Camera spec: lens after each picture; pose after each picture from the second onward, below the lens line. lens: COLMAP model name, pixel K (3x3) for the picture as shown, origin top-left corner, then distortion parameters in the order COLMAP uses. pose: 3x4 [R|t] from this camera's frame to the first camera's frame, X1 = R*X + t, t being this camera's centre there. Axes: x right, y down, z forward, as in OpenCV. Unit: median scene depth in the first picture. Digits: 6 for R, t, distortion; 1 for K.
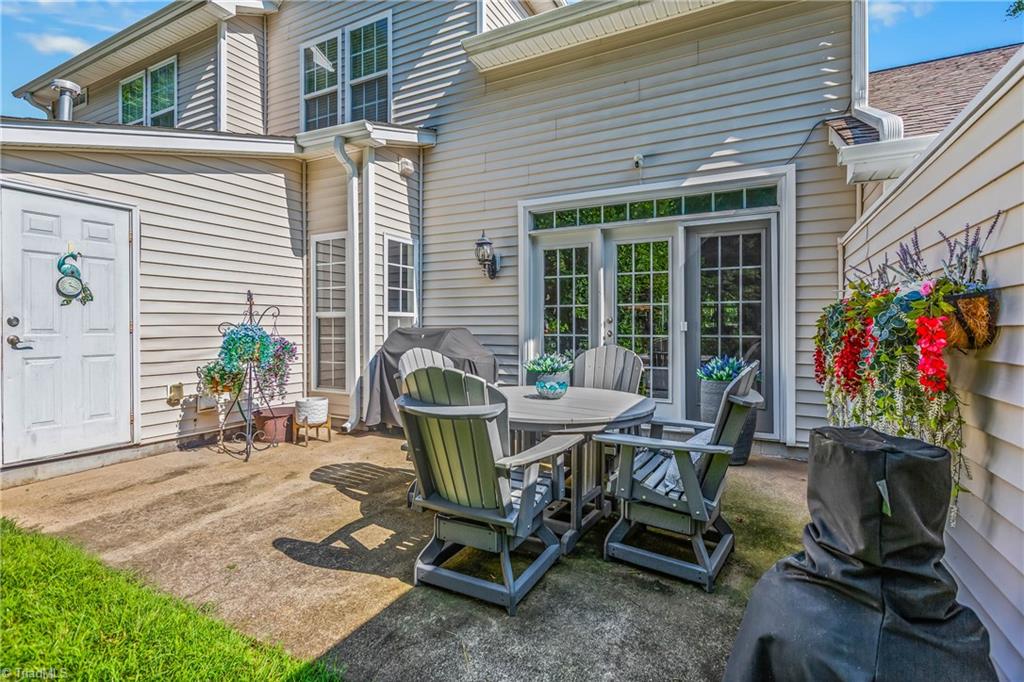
lens RADIAL K [[490.1, 0, 510.2], [0, 490.1, 332.0], [0, 0, 1]] dist [-0.002947, 0.000918]
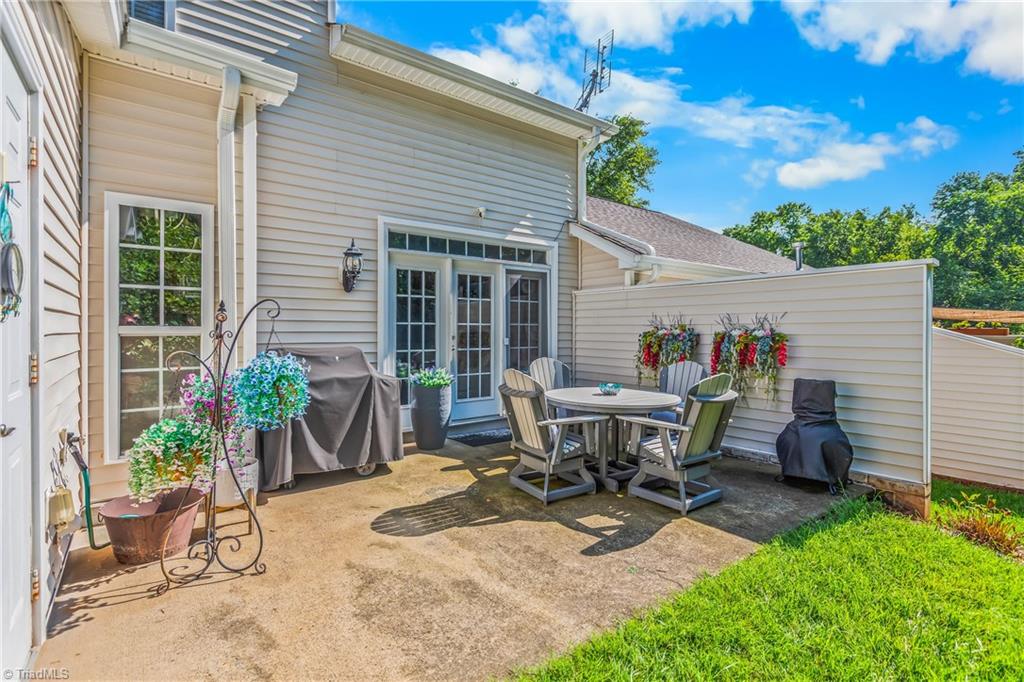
lens RADIAL K [[490.1, 0, 514.0], [0, 490.1, 336.3], [0, 0, 1]] dist [-0.002947, 0.000918]
pose [[0.411835, -0.008577, 0.911218, -1.047714], [0.011154, 0.999928, 0.004371, -0.037616], [-0.911190, 0.008364, 0.411901, 0.486637]]
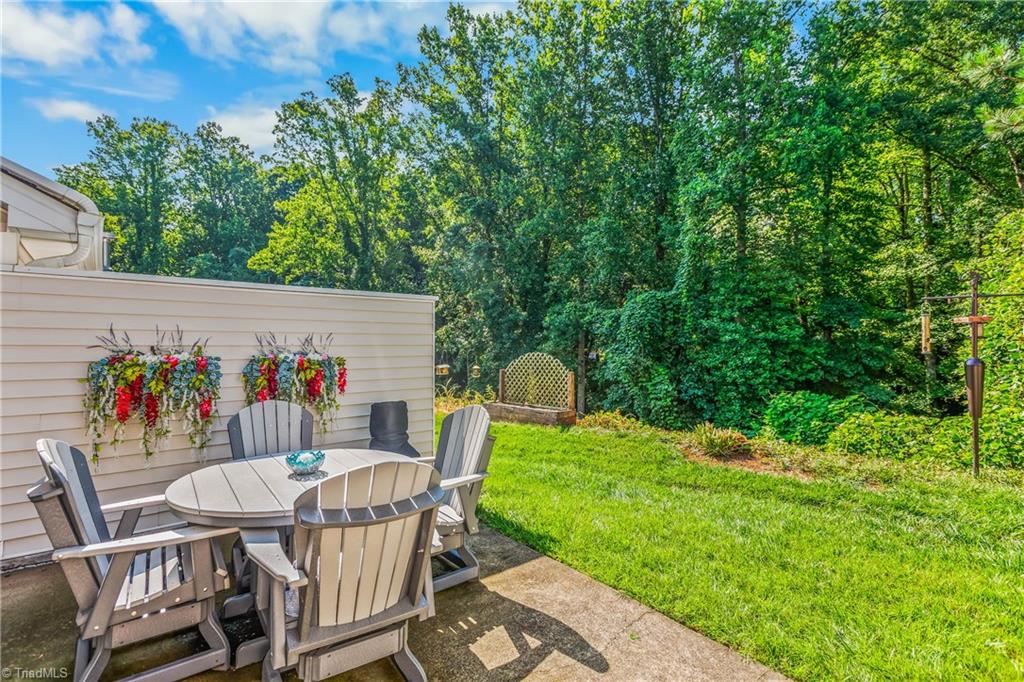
lens RADIAL K [[470.6, 0, 512.3], [0, 470.6, 340.6], [0, 0, 1]] dist [0.000163, -0.000120]
pose [[-0.929559, -0.009970, 0.368539, -0.425686], [-0.005749, 0.999905, 0.012550, -0.084855], [-0.368629, 0.009548, -0.929528, 1.229512]]
